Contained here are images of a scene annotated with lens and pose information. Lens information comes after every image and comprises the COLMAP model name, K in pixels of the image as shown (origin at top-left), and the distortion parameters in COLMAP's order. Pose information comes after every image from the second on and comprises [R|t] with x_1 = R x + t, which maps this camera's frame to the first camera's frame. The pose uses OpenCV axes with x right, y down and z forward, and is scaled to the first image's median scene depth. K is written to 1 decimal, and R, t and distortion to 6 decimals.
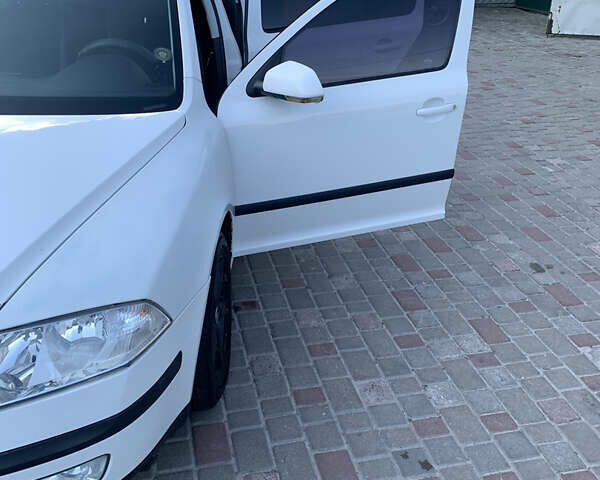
lens RADIAL K [[614.8, 0, 300.0], [0, 614.8, 240.0], [0, 0, 1]] dist [0.060183, -0.196564]
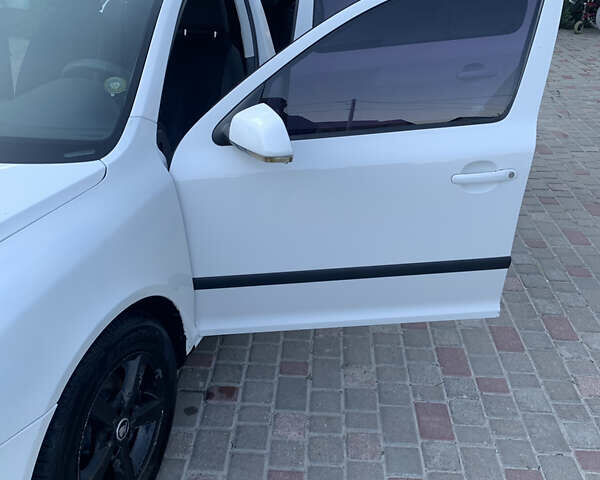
lens RADIAL K [[614.8, 0, 300.0], [0, 614.8, 240.0], [0, 0, 1]] dist [0.060183, -0.196564]
pose [[0.960283, 0.114891, -0.254277, 0.194785], [-0.114284, 0.993299, 0.017212, -0.119166], [0.254551, 0.012531, 0.966978, 0.244052]]
